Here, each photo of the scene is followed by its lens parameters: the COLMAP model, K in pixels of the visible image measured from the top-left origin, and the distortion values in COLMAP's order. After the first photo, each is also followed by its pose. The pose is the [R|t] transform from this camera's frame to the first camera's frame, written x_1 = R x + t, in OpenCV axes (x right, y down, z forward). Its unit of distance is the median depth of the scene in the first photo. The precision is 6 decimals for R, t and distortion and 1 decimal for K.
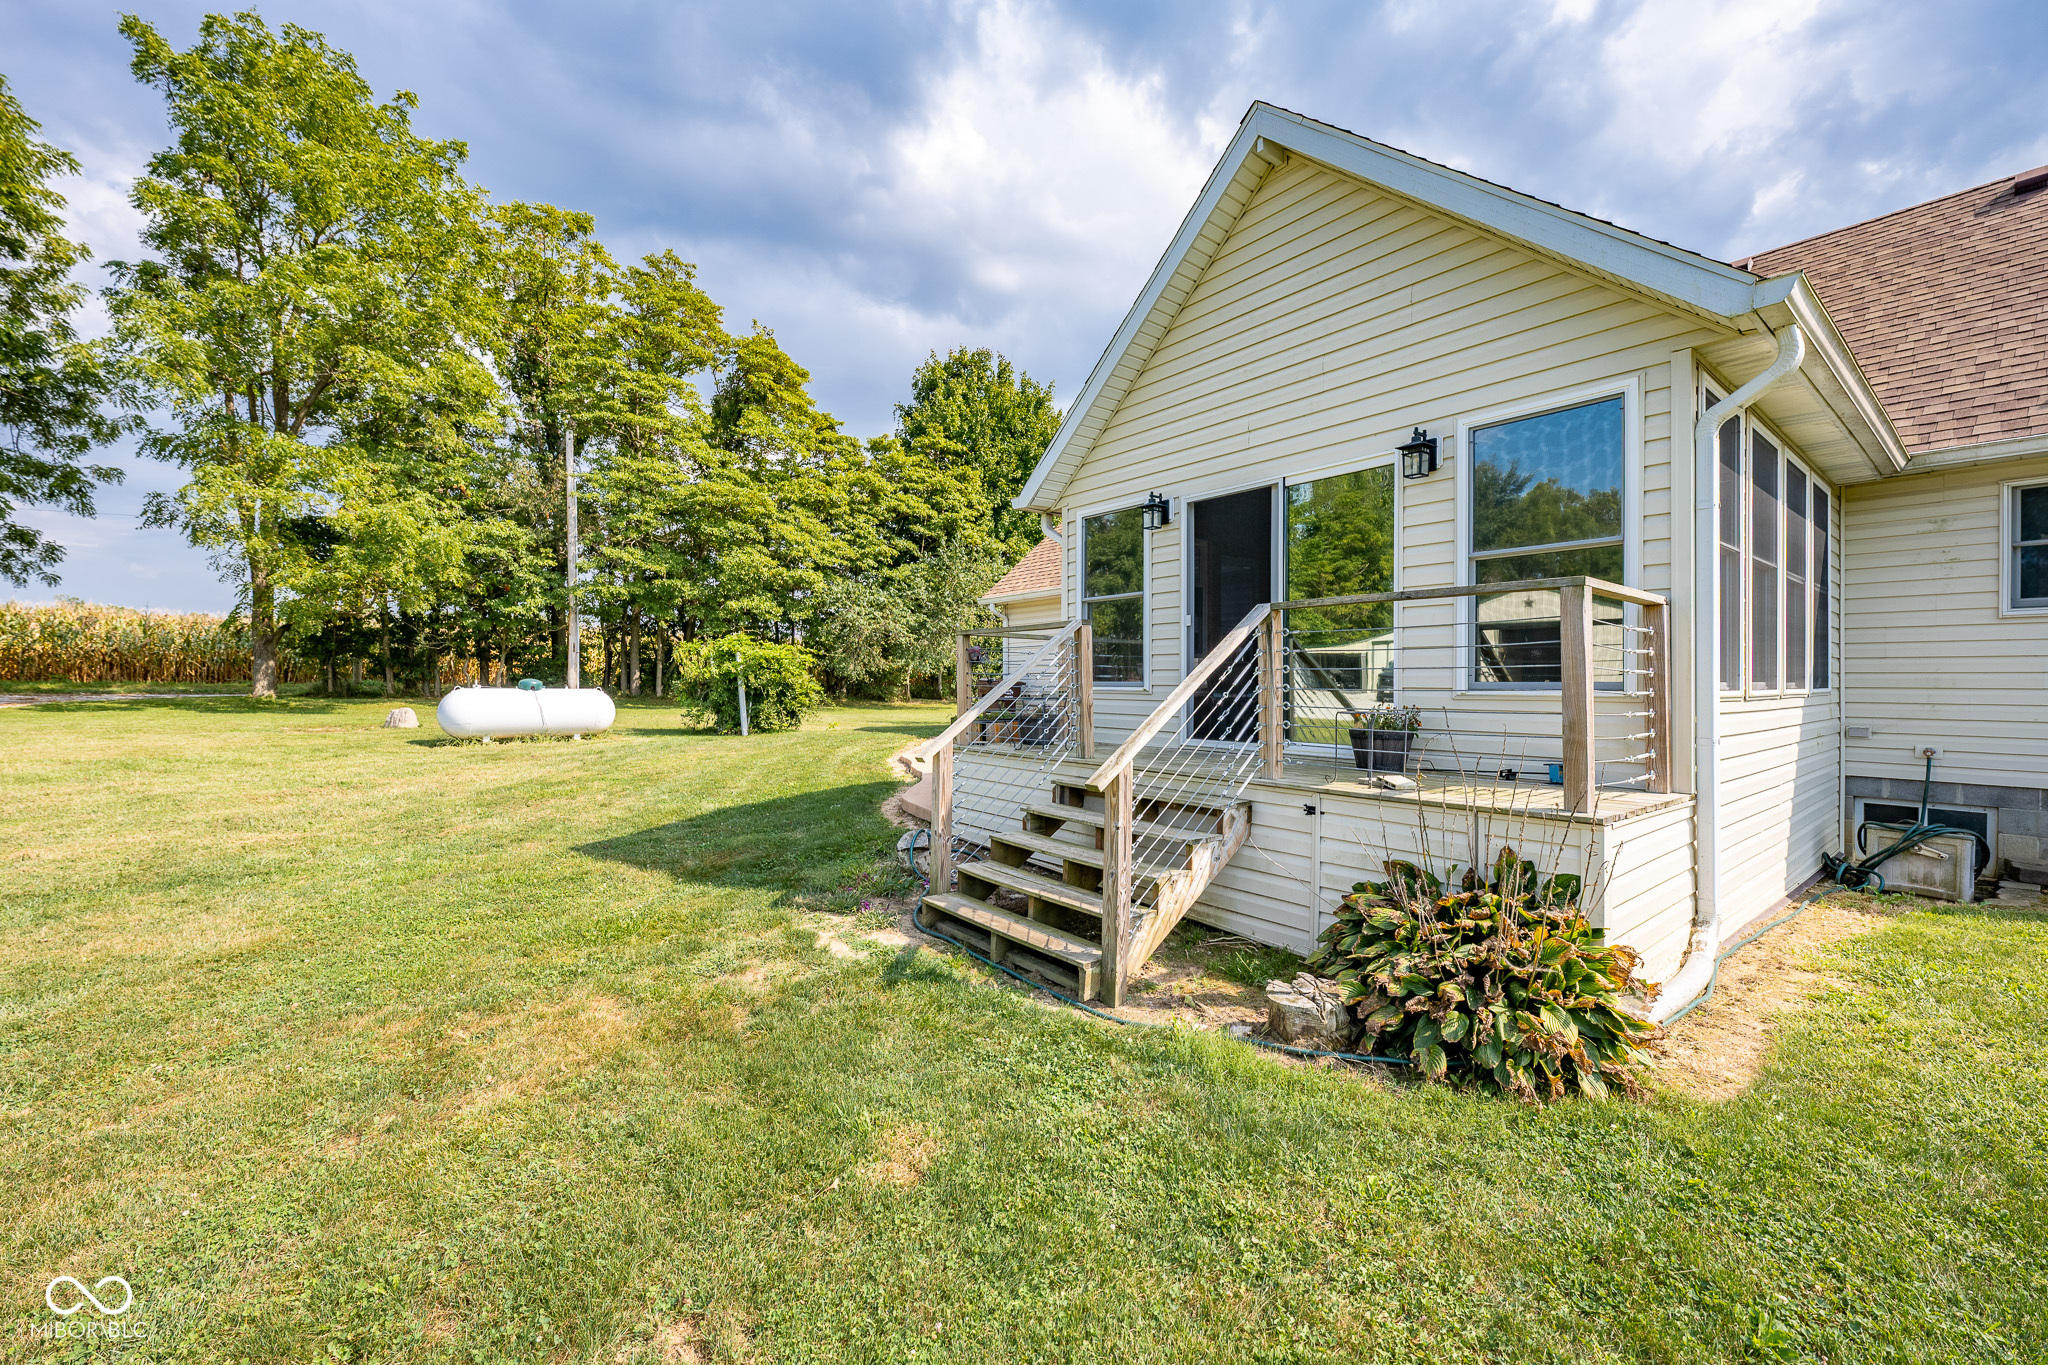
lens RADIAL K [[814.6, 0, 1022.9], [0, 814.6, 680.0], [0, 0, 1]] dist [-0.004053, 0.000357]
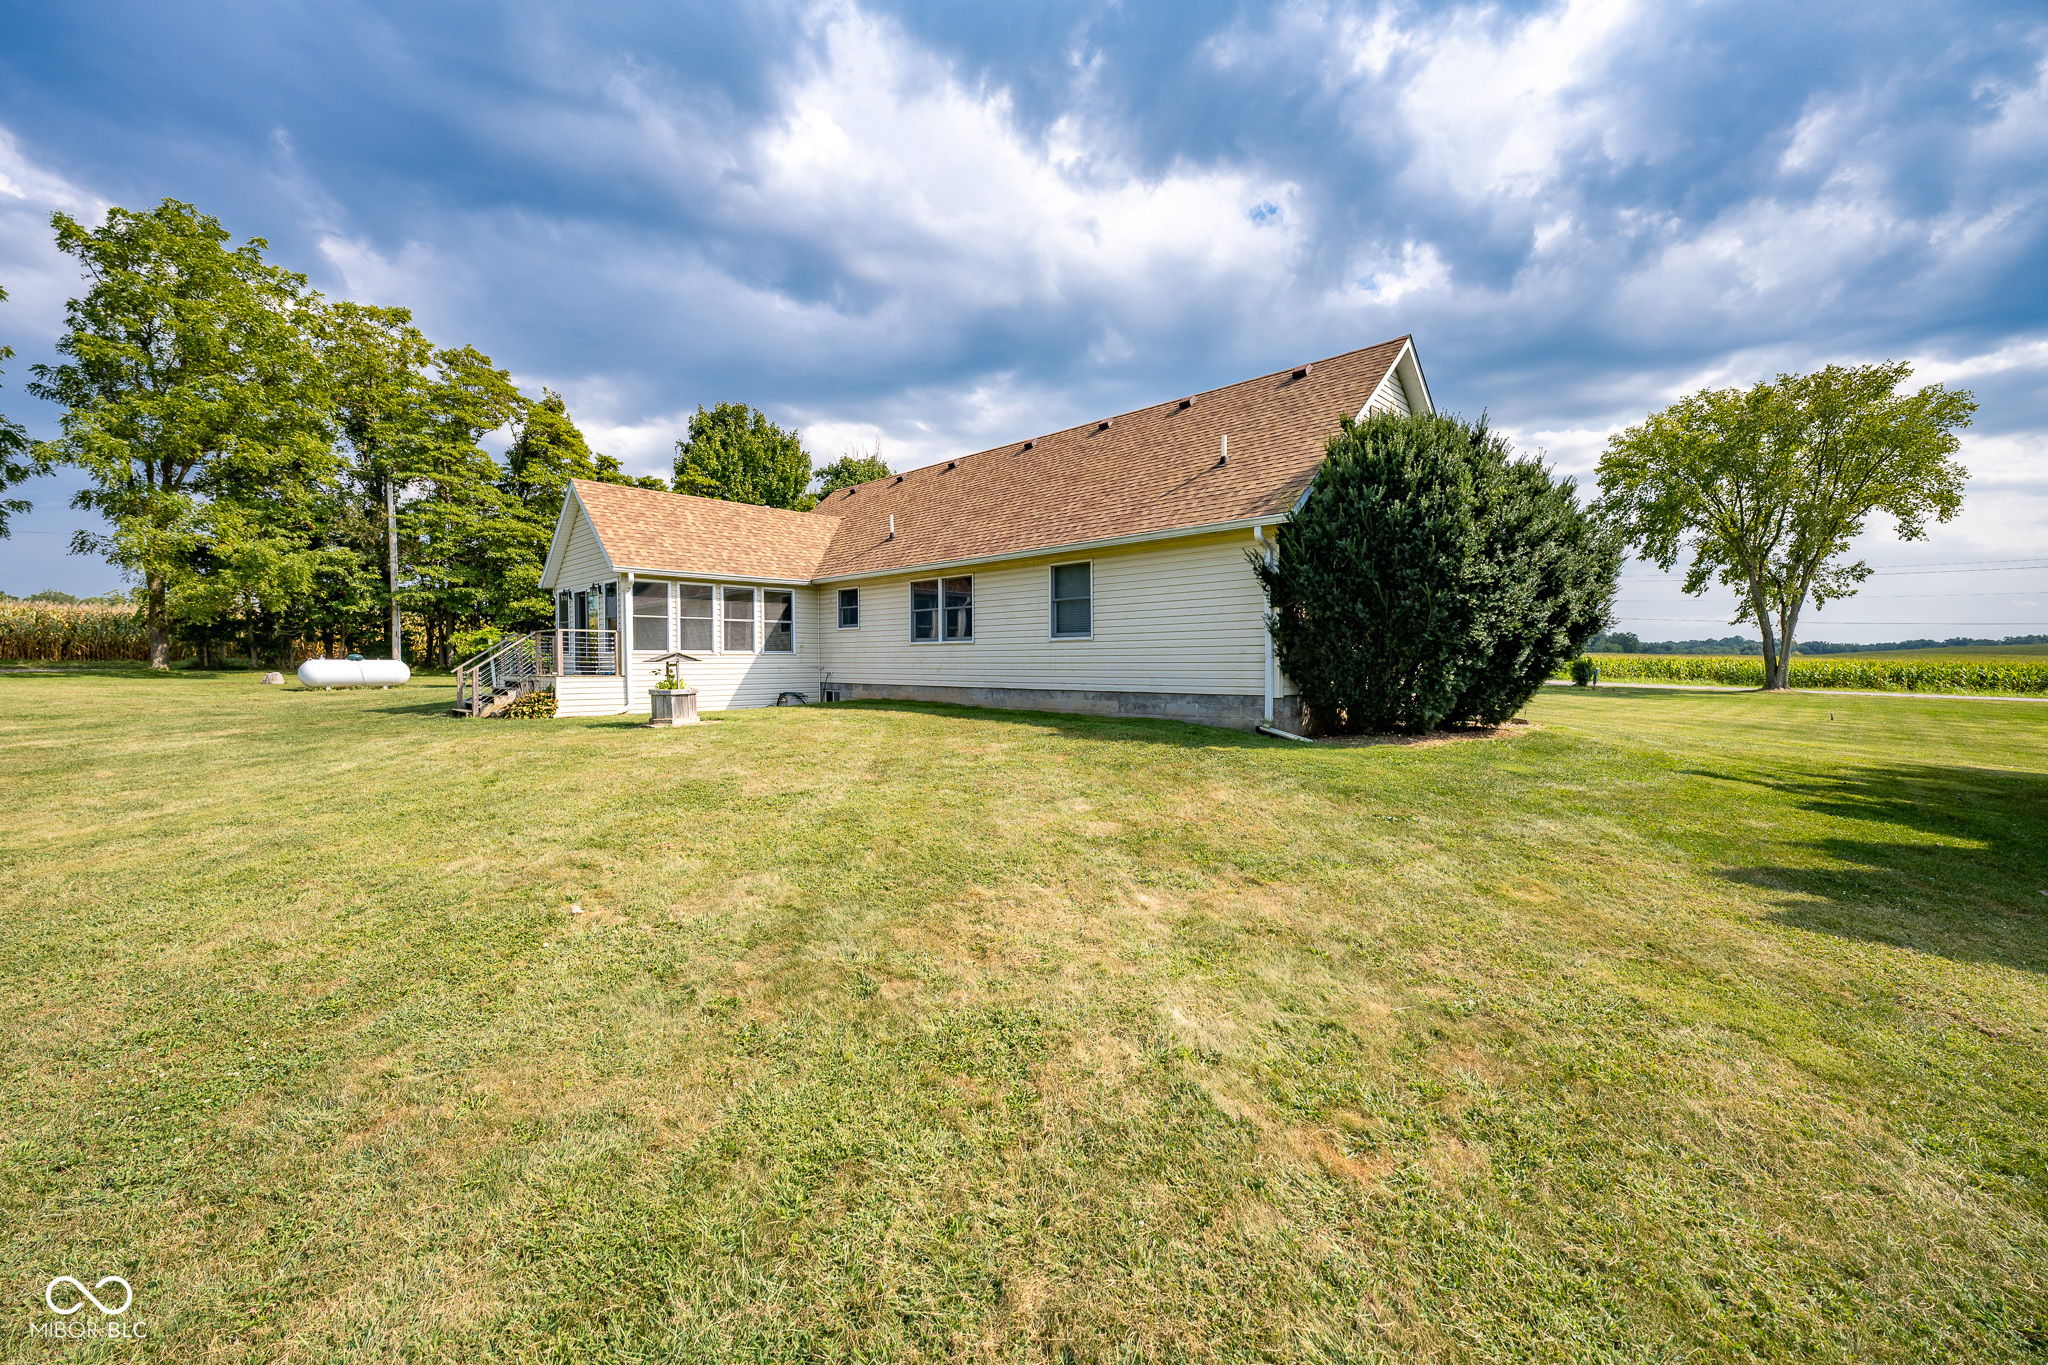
lens RADIAL K [[814.6, 0, 1027.4], [0, 814.6, 675.3], [0, 0, 1]] dist [-0.004053, 0.000357]
pose [[0.993361, -0.009626, 0.114634, 0.349592], [0.007309, 0.999761, 0.020613, 0.010452], [-0.114805, -0.019638, 0.993194, -0.498843]]
